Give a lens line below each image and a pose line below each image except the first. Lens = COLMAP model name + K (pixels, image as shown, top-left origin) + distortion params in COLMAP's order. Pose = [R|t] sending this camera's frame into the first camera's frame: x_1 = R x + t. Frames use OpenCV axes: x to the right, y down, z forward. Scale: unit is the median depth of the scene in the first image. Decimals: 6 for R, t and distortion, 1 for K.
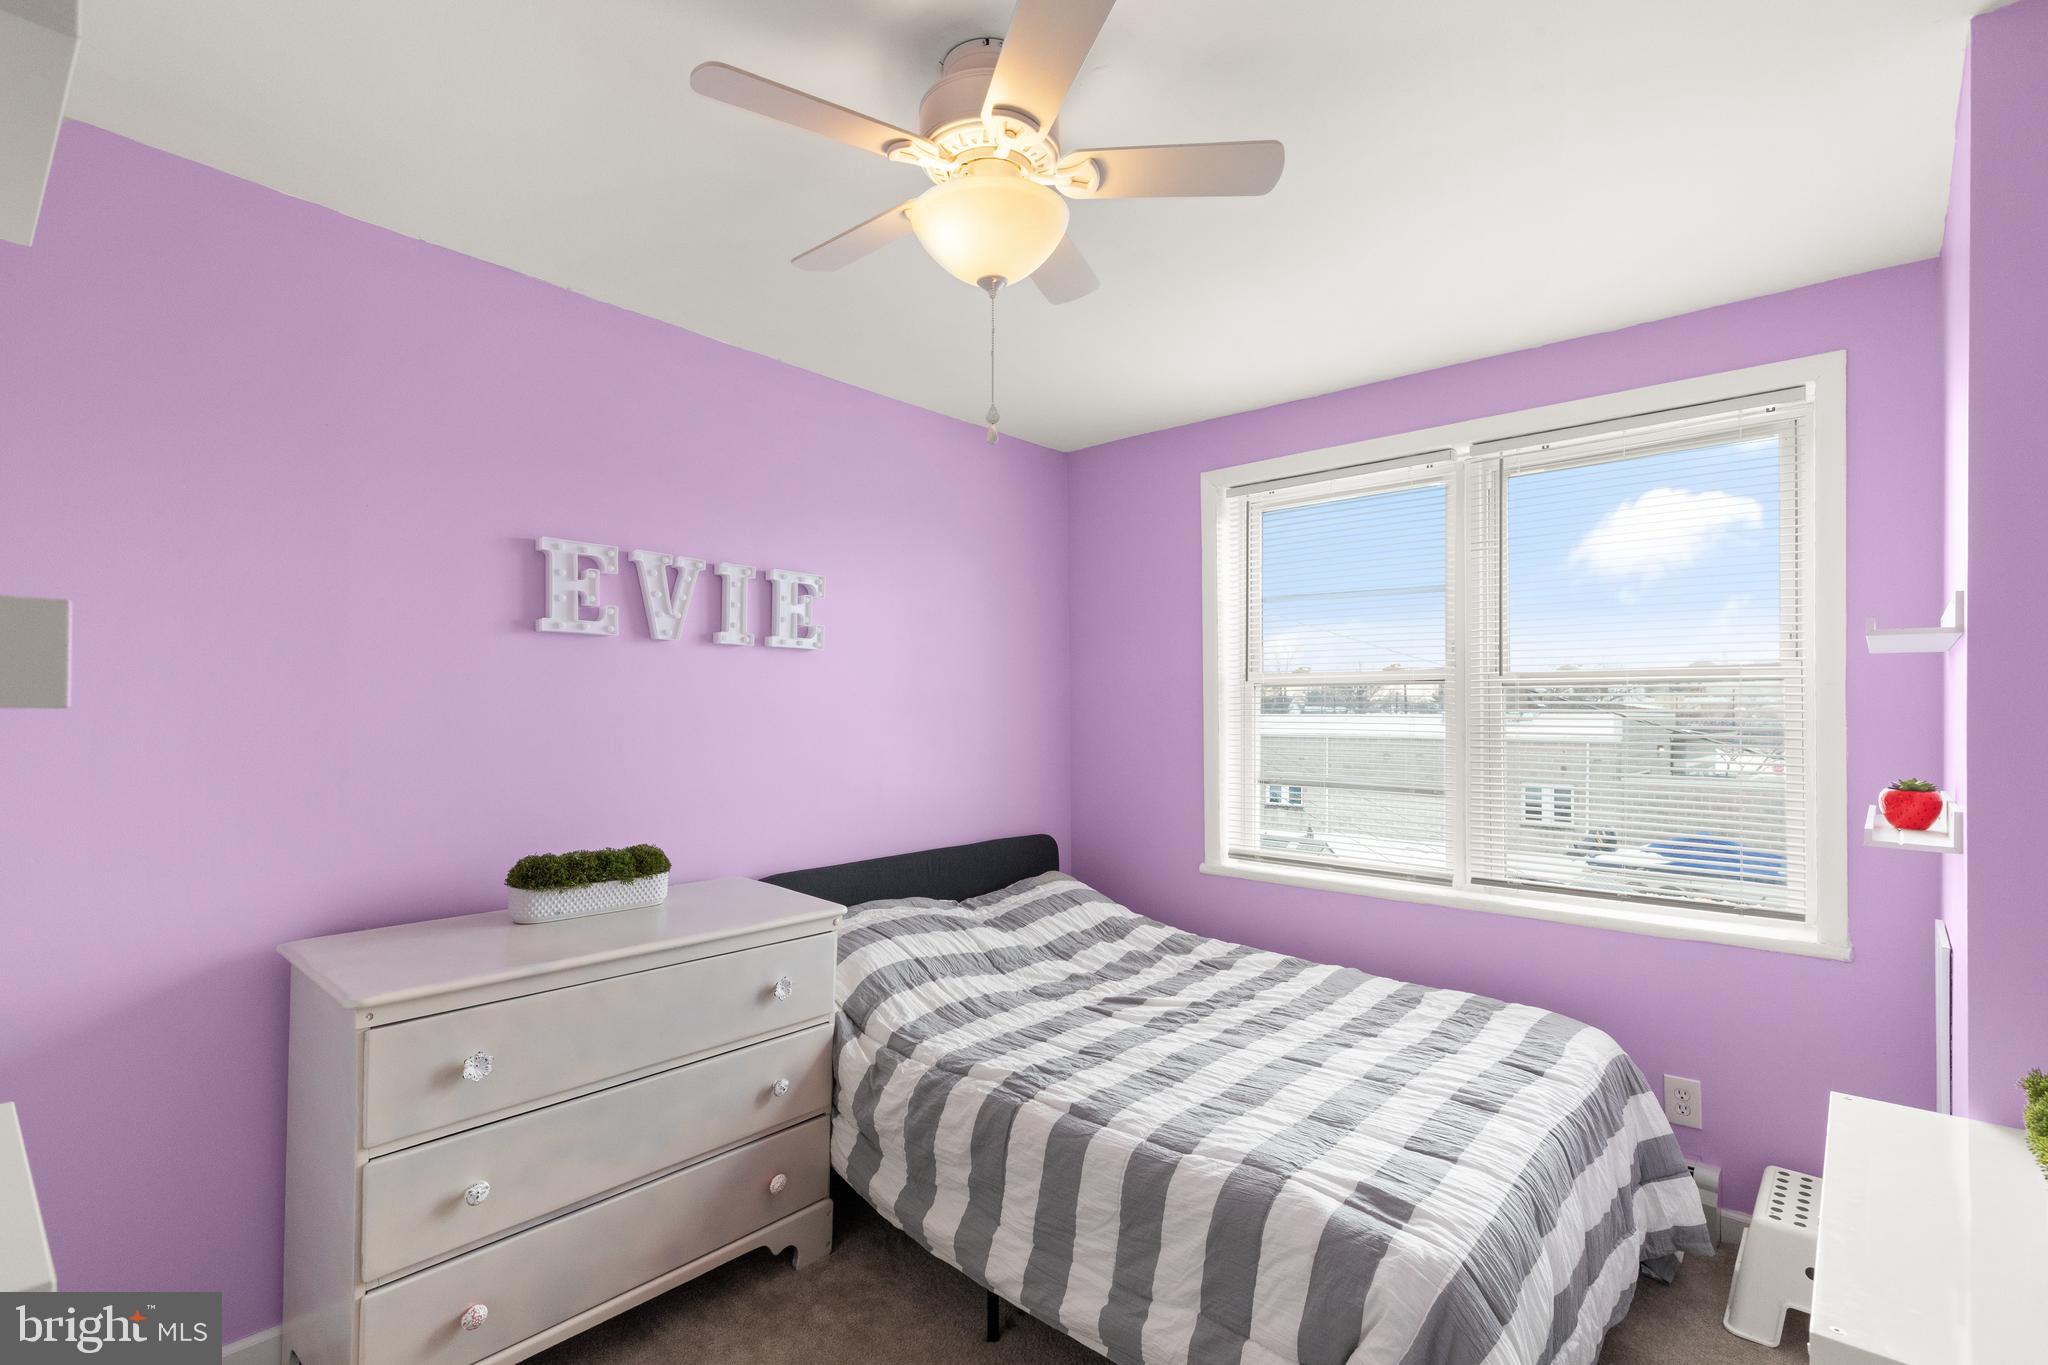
lens RADIAL K [[918.9, 0, 1024.0], [0, 918.9, 682.5], [0, 0, 1]] dist [0.000726, 0.000839]
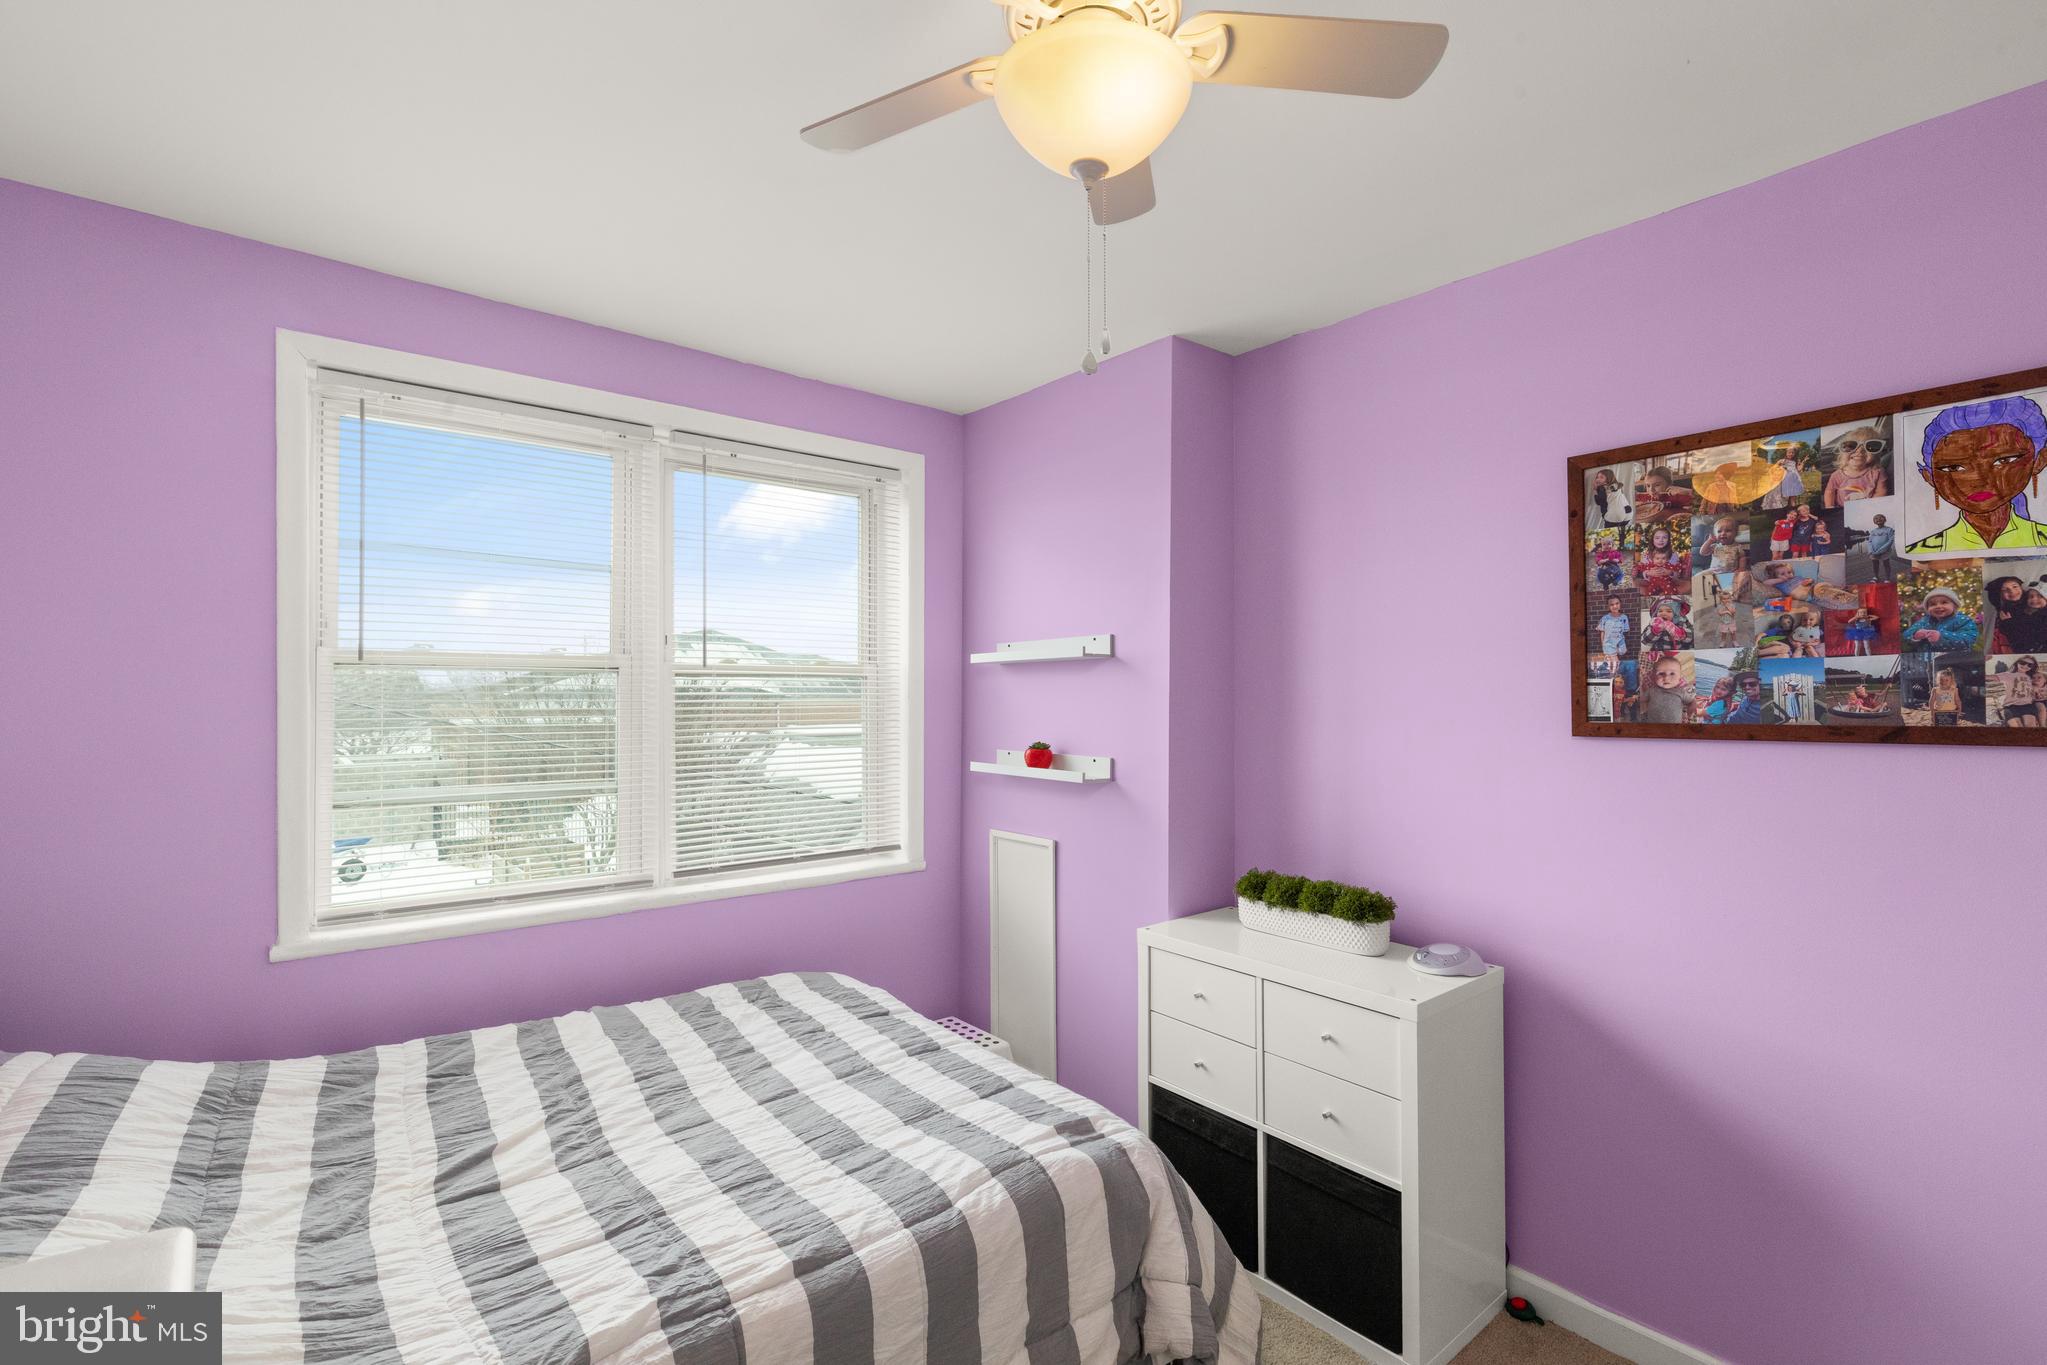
lens RADIAL K [[918.5, 0, 1023.5], [0, 918.5, 682.5], [0, 0, 1]] dist [0.000726, 0.000839]
pose [[0.168155, 0.008124, 0.985727, -0.495375], [-0.031290, 0.999506, -0.002900, 0.000544], [-0.985264, -0.030356, 0.168327, 0.561998]]
